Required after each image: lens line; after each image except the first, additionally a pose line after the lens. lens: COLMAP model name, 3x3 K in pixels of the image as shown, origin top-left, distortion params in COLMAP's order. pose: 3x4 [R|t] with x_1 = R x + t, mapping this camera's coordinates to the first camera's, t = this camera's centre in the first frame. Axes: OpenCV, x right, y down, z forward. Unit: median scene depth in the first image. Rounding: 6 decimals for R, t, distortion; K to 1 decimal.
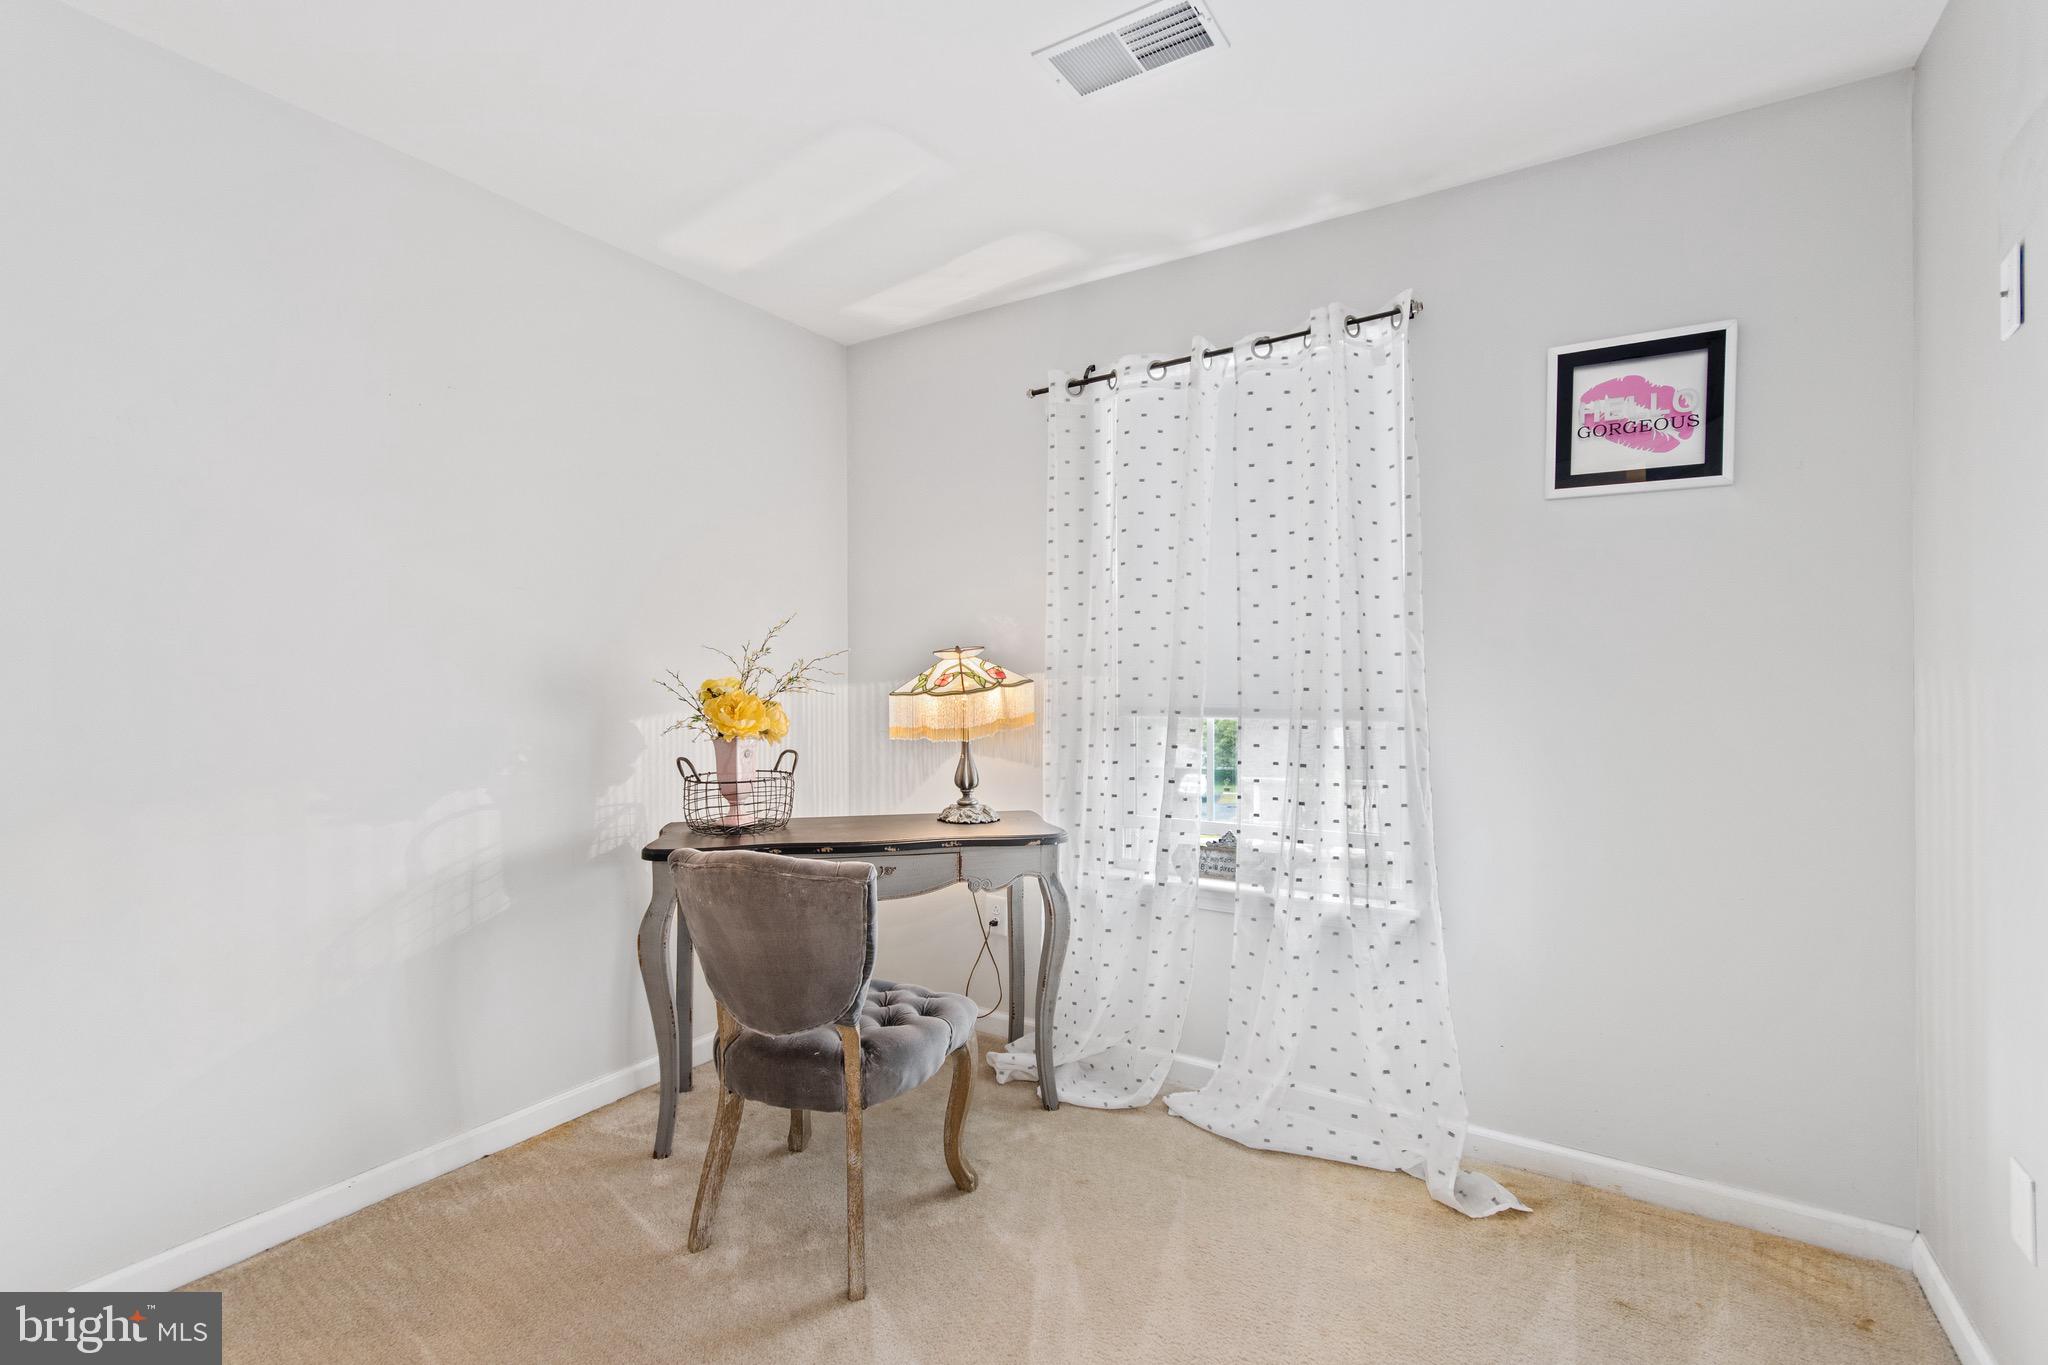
lens RADIAL K [[887.8, 0, 1021.4], [0, 887.8, 678.3], [0, 0, 1]] dist [0.004331, 0.000870]
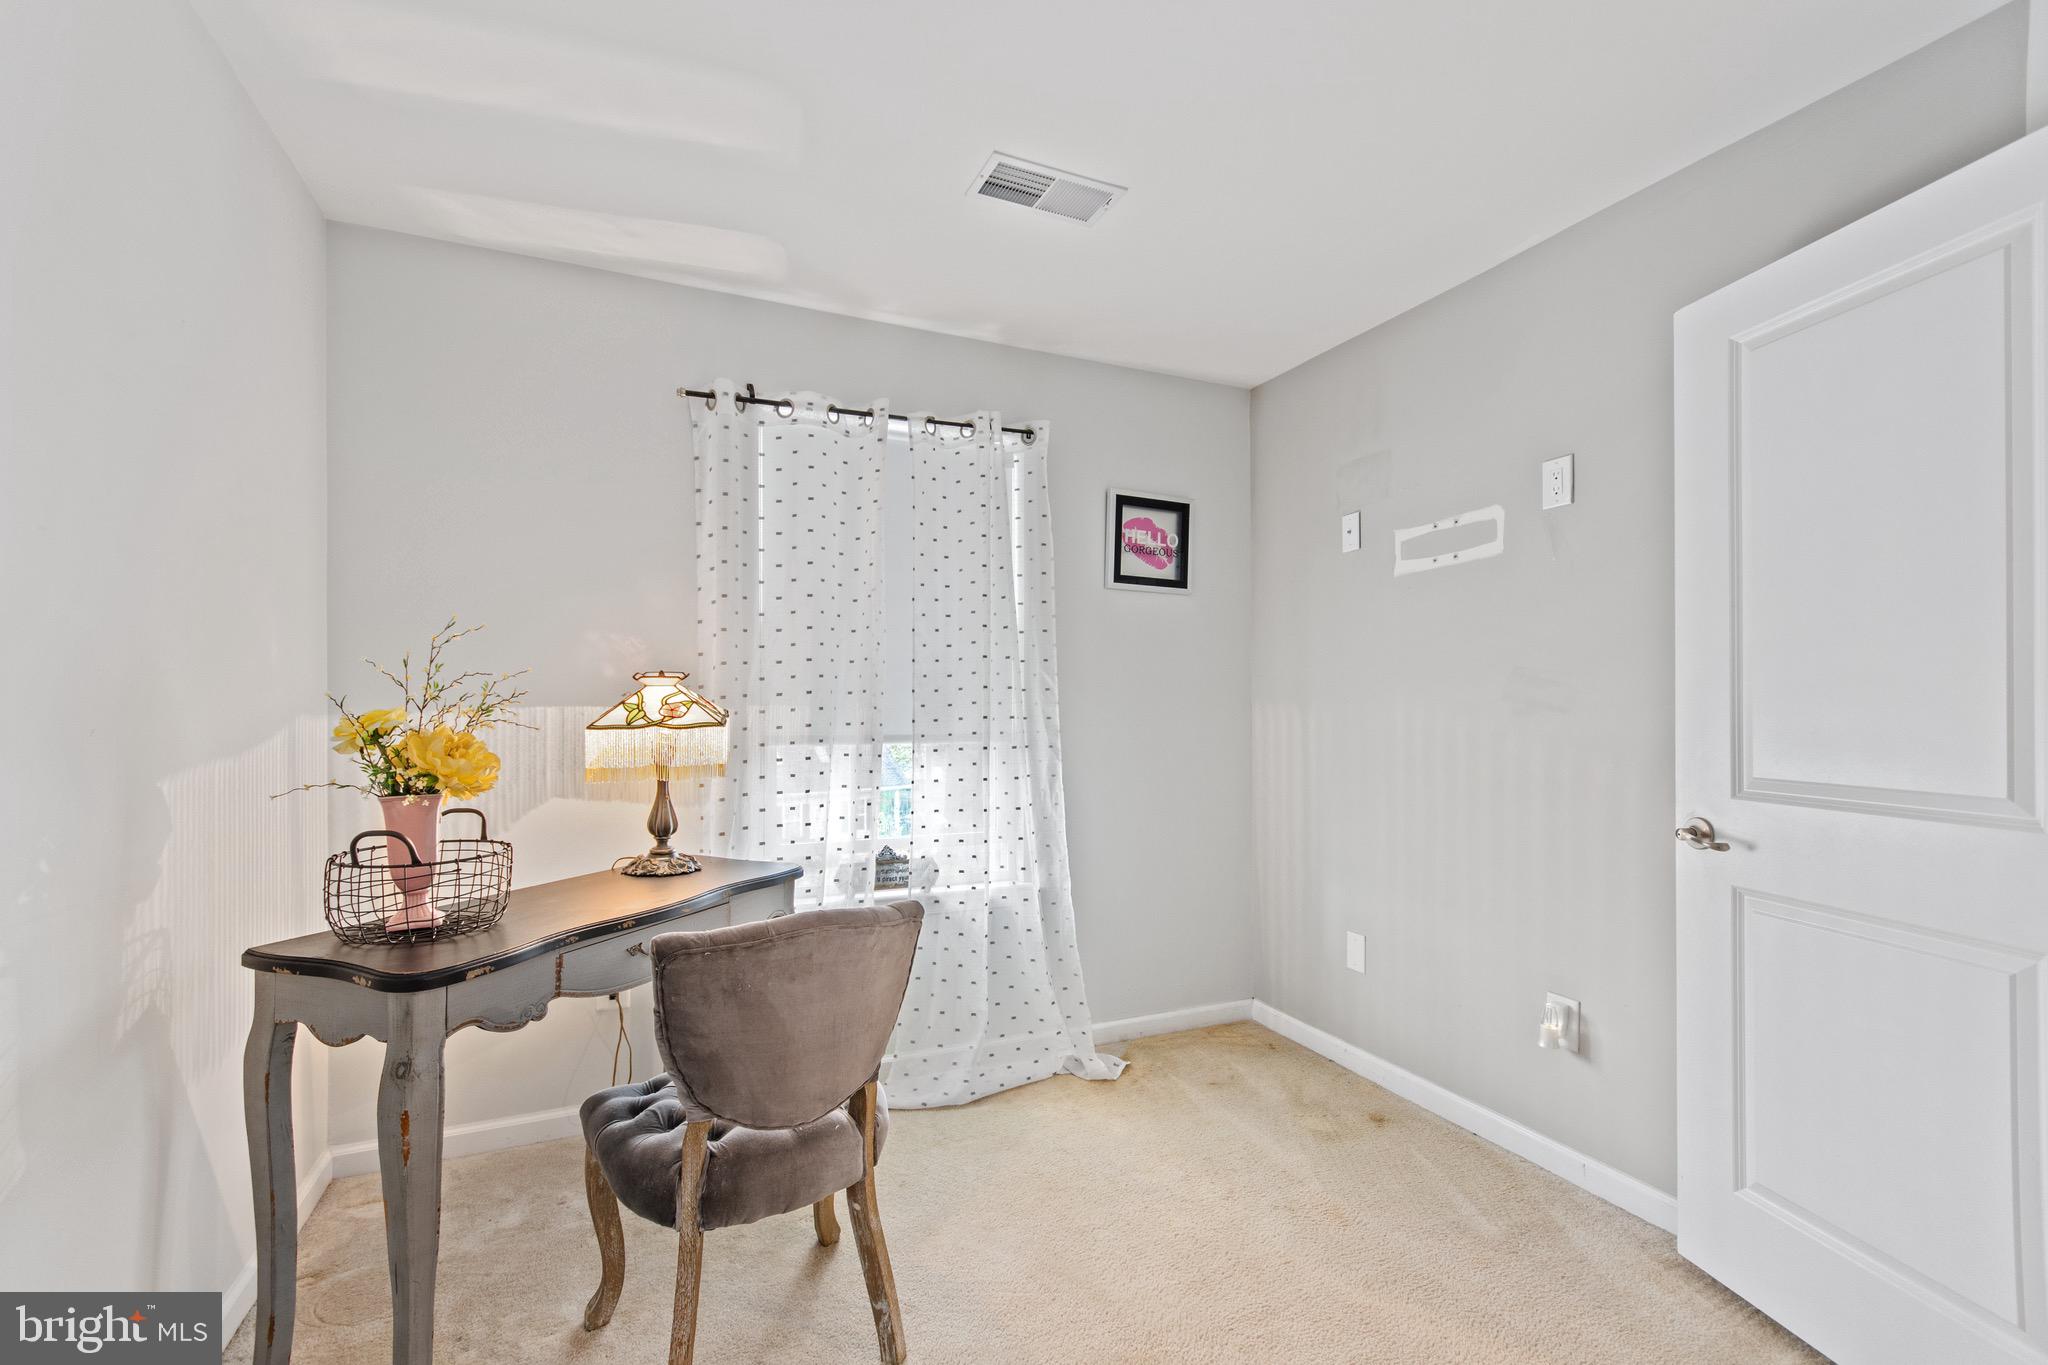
lens RADIAL K [[887.8, 0, 1021.0], [0, 887.8, 697.8], [0, 0, 1]] dist [0.004331, 0.000870]
pose [[0.564464, 0.011122, 0.825383, -0.658009], [-0.001974, 0.999925, -0.012124, 0.000475], [-0.825455, 0.005214, 0.564444, 0.256430]]
